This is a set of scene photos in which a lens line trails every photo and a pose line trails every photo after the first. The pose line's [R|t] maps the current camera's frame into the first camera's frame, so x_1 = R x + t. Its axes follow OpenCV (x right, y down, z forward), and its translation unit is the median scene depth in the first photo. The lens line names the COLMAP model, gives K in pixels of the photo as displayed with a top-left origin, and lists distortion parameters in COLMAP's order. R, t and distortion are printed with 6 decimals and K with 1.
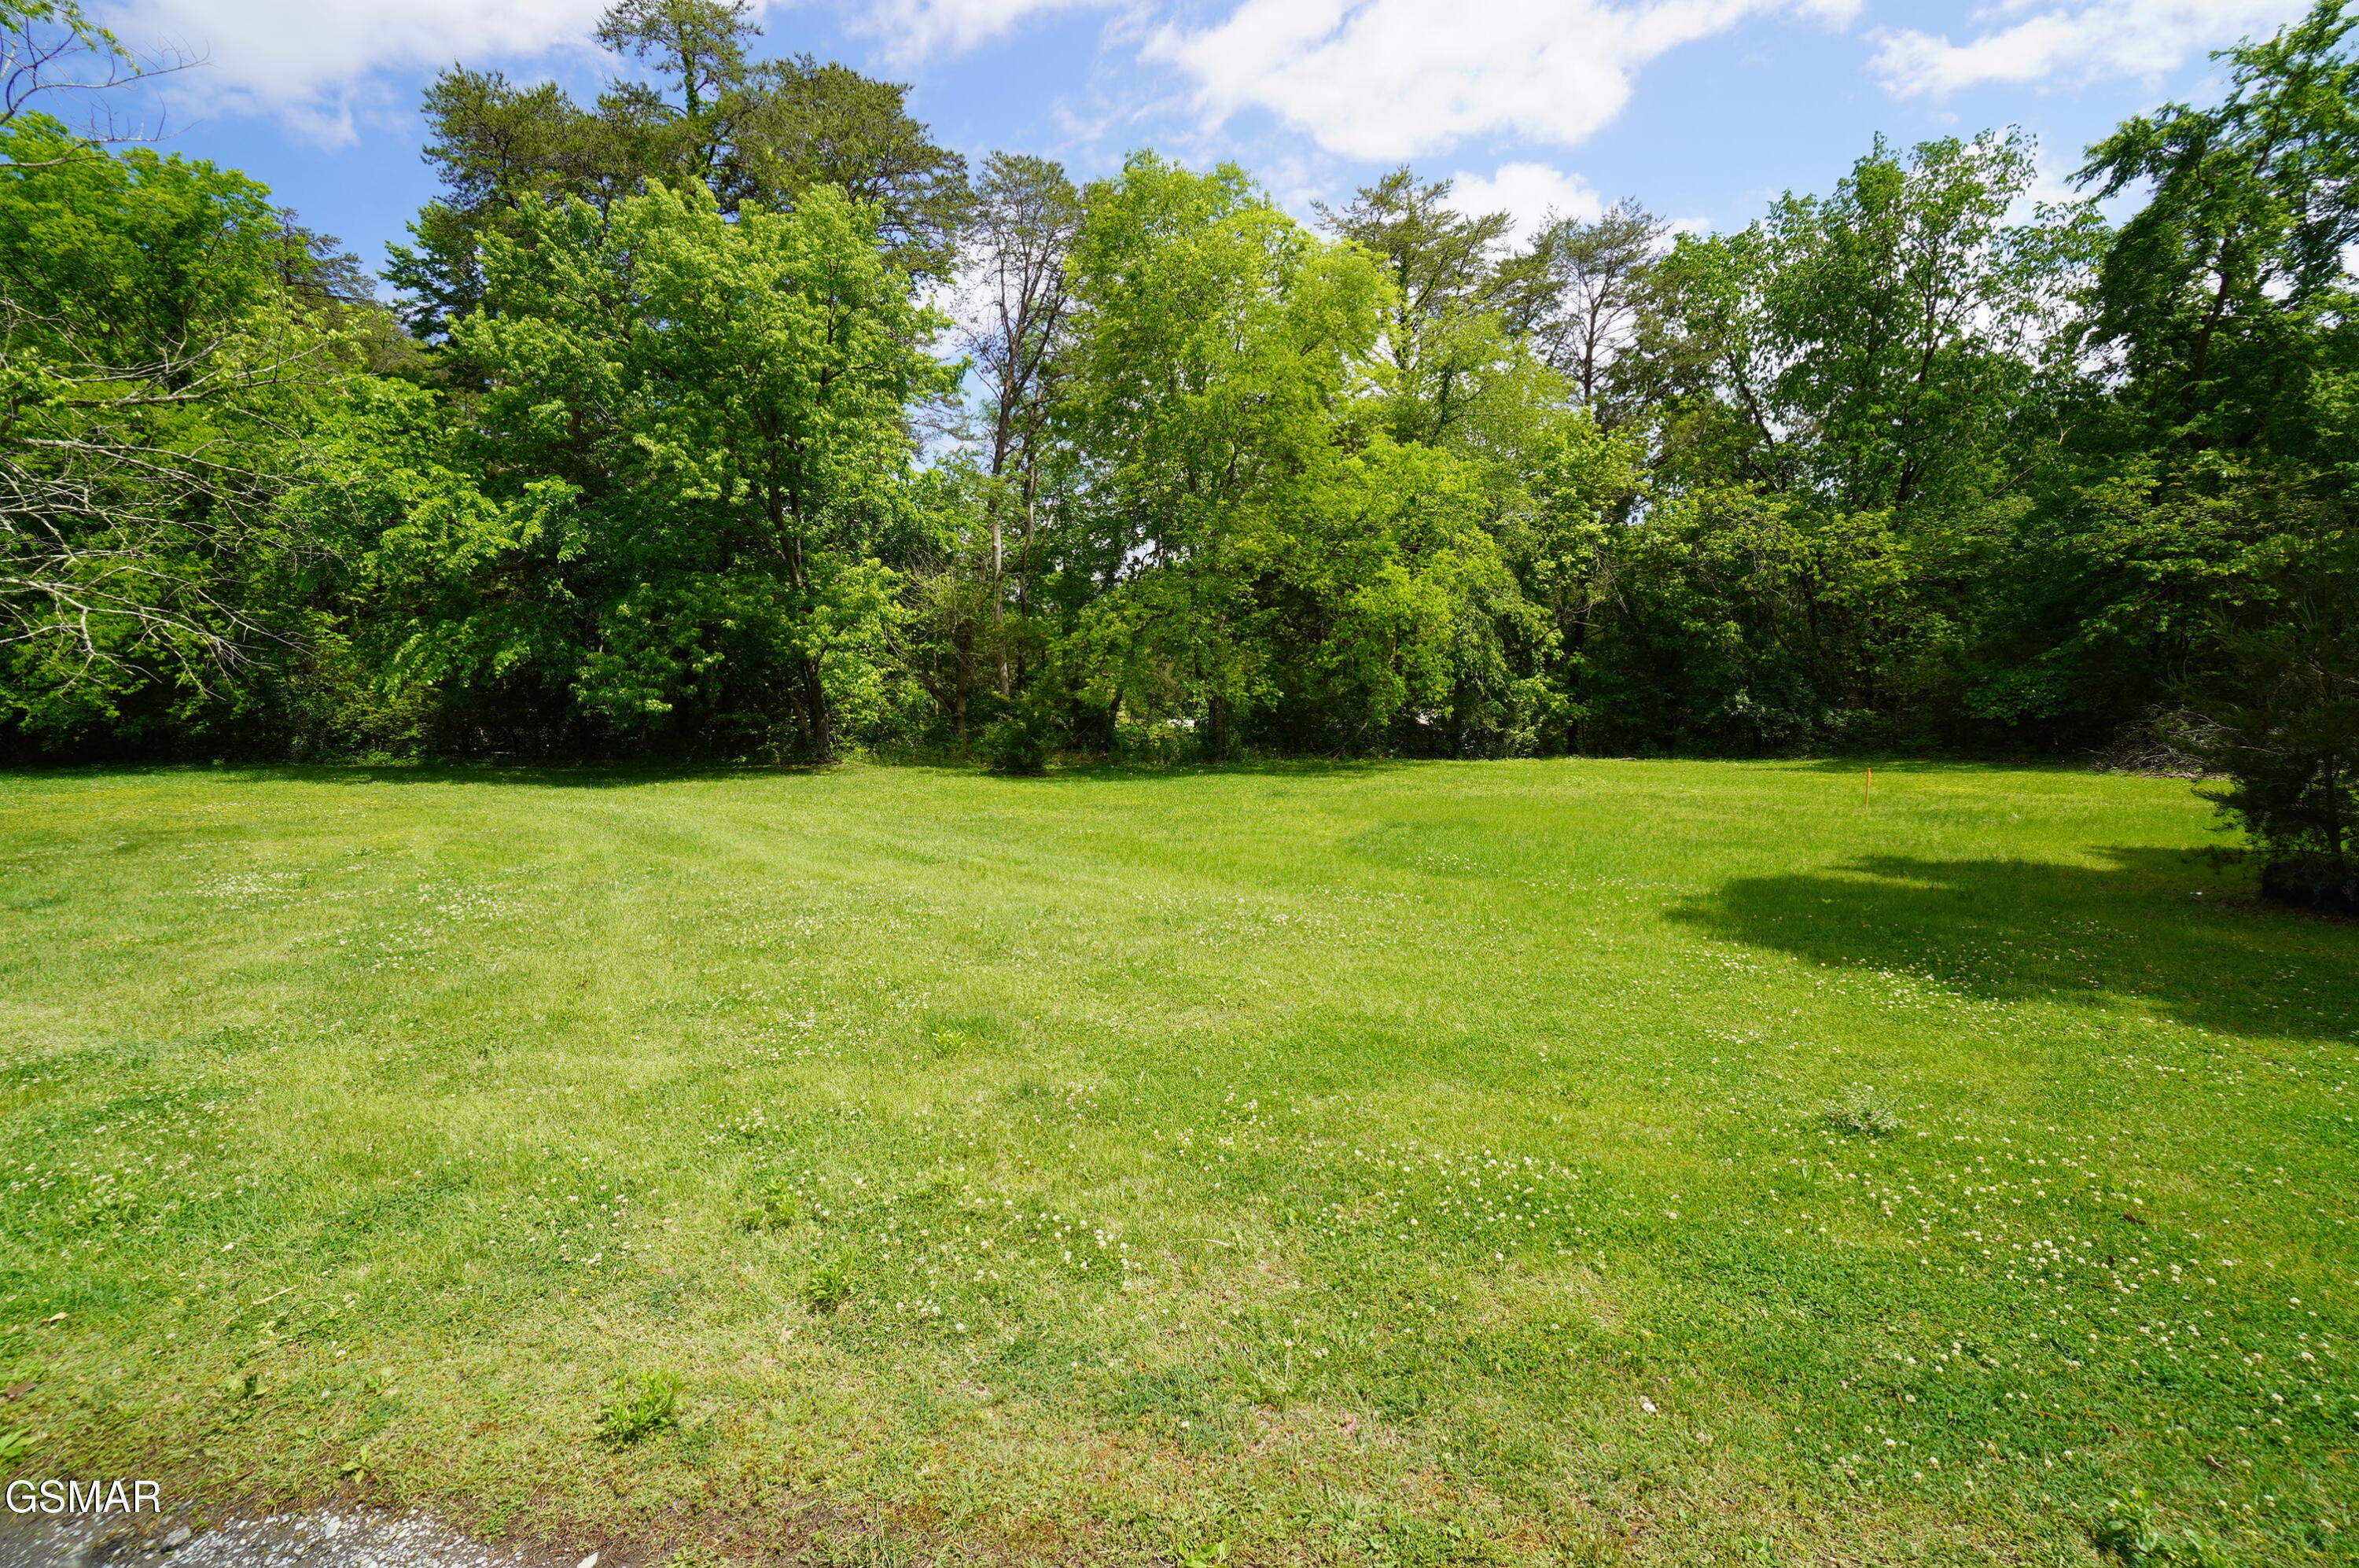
lens RADIAL K [[1099.9, 0, 1179.5], [0, 1099.9, 784.0], [0, 0, 1]] dist [-0.003291, 0.012990]
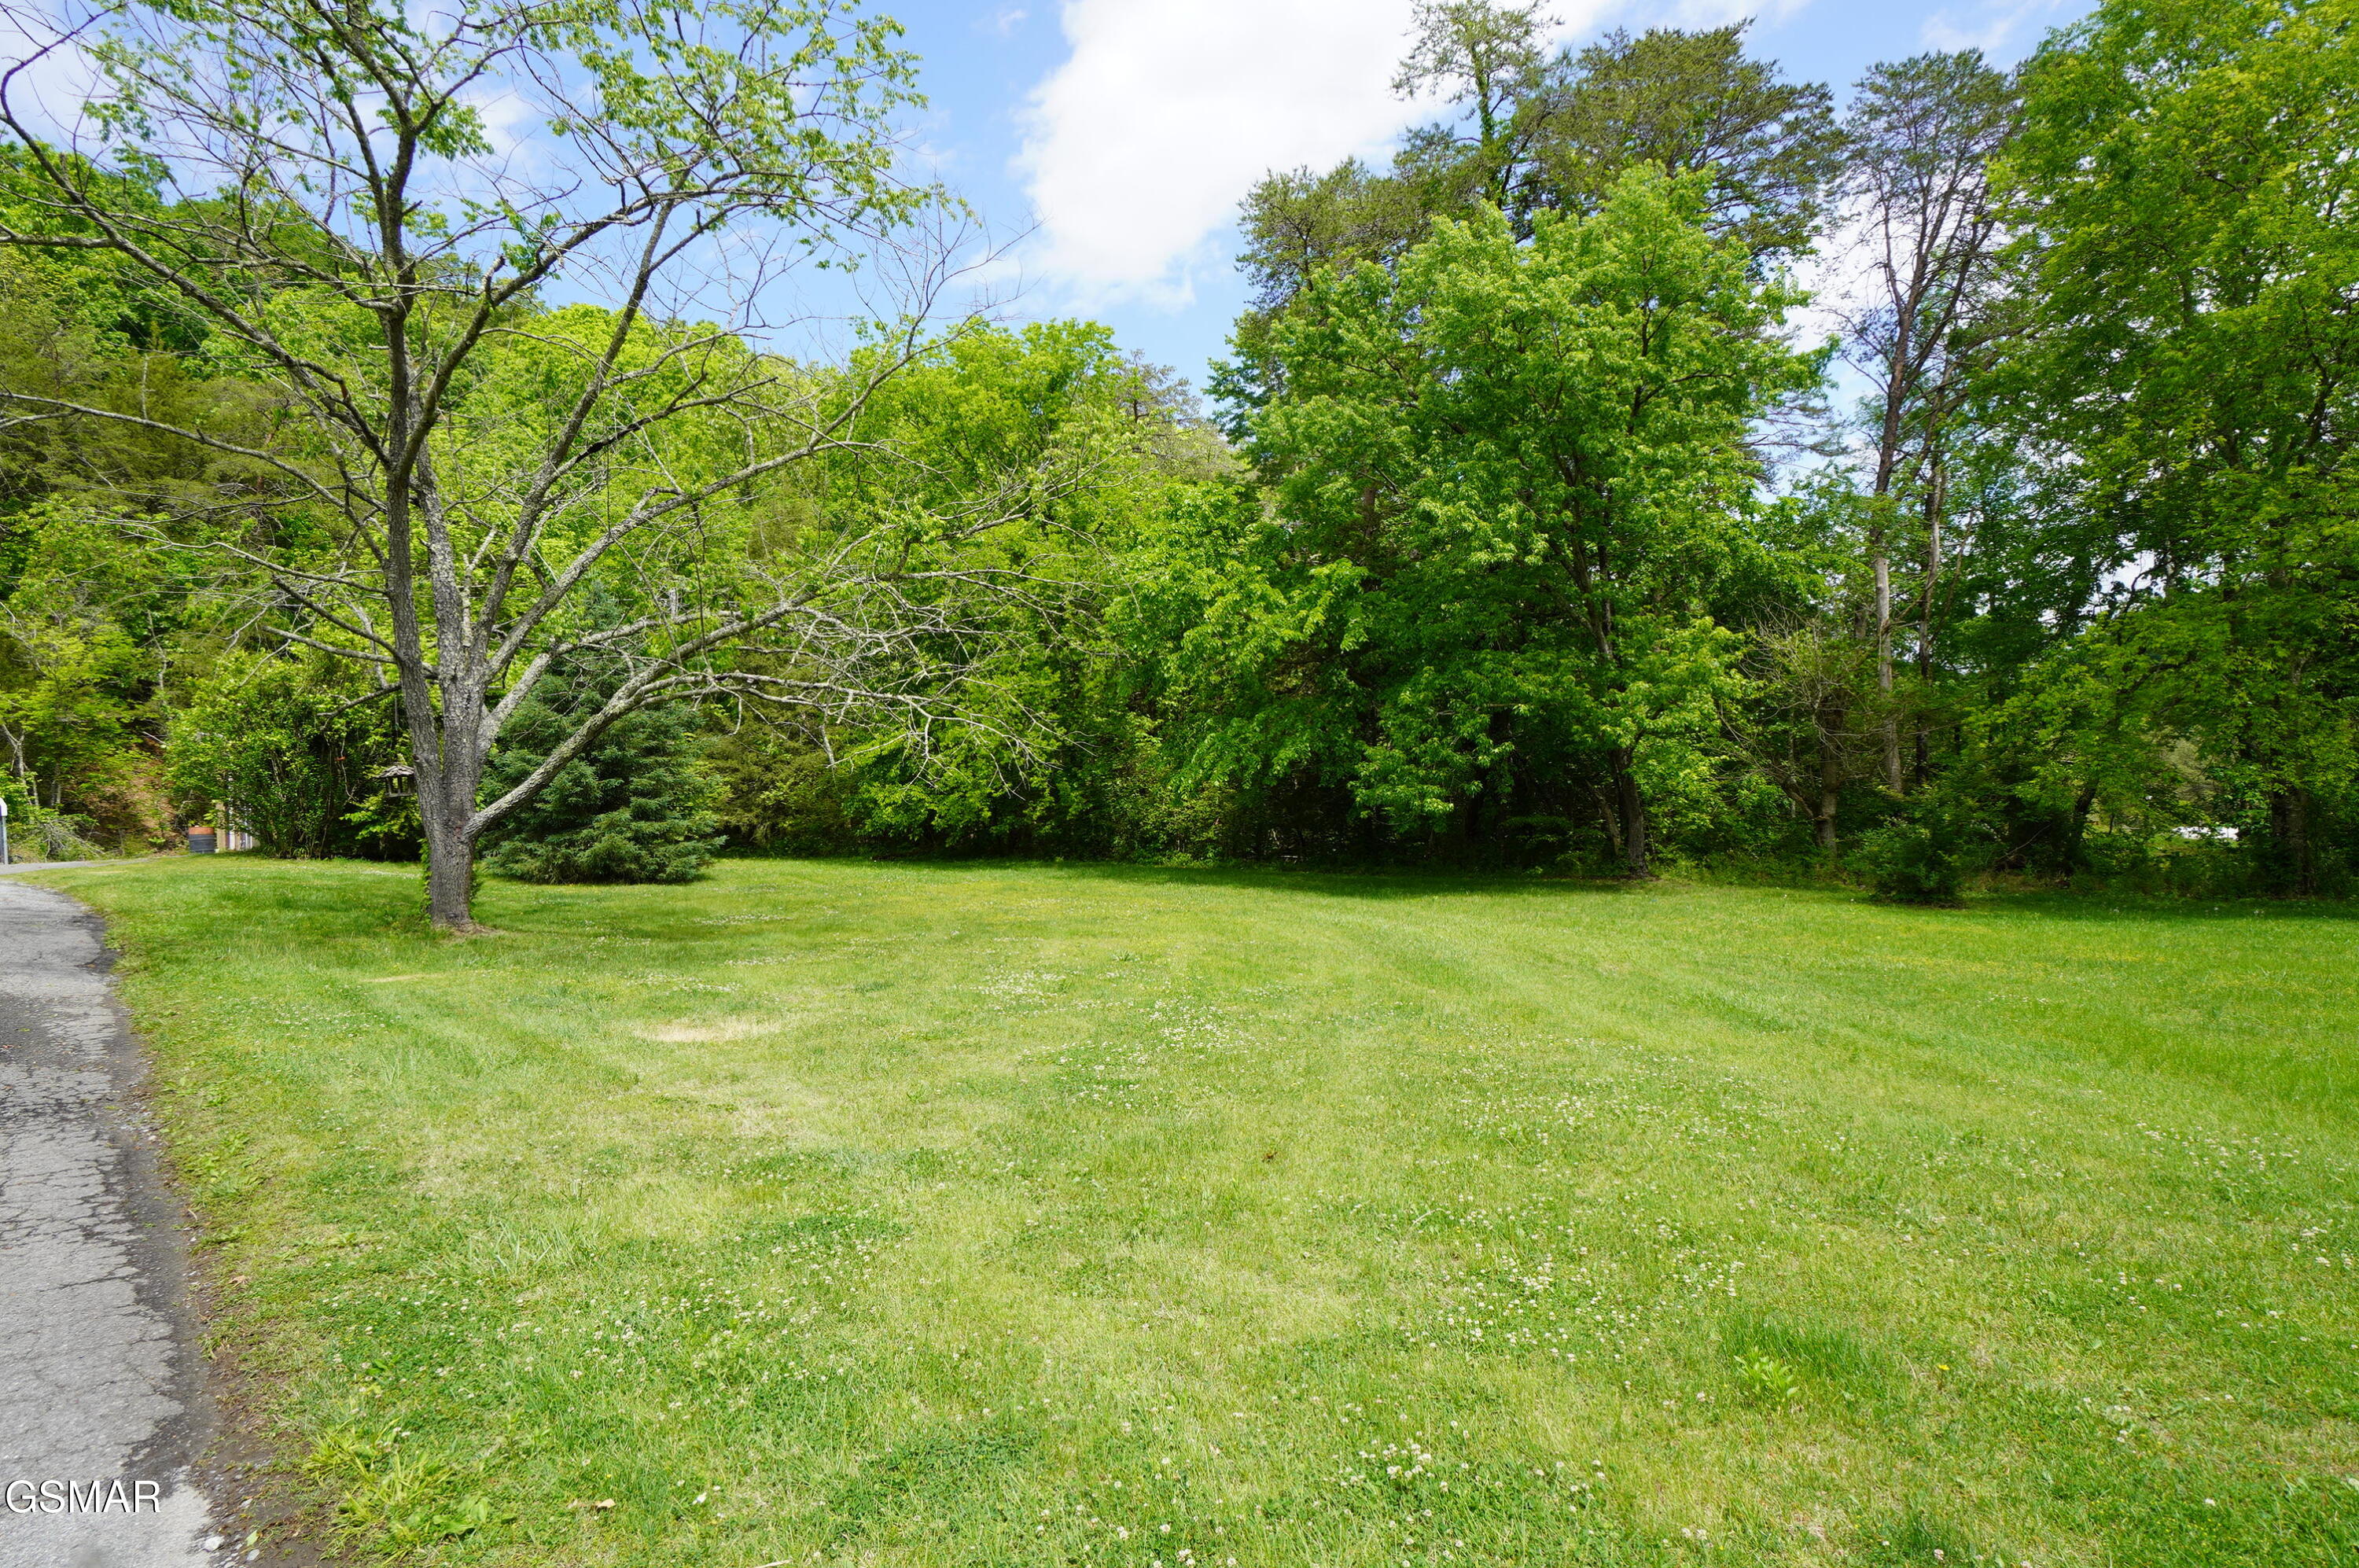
lens RADIAL K [[1198.7, 0, 1176.4], [0, 1198.7, 790.7], [0, 0, 1]] dist [-0.050109, 0.021526]
pose [[0.759757, -0.011931, -0.650097, -0.021217], [-0.045098, 0.996457, -0.070992, -0.007669], [0.648641, 0.083254, 0.756528, 0.161797]]
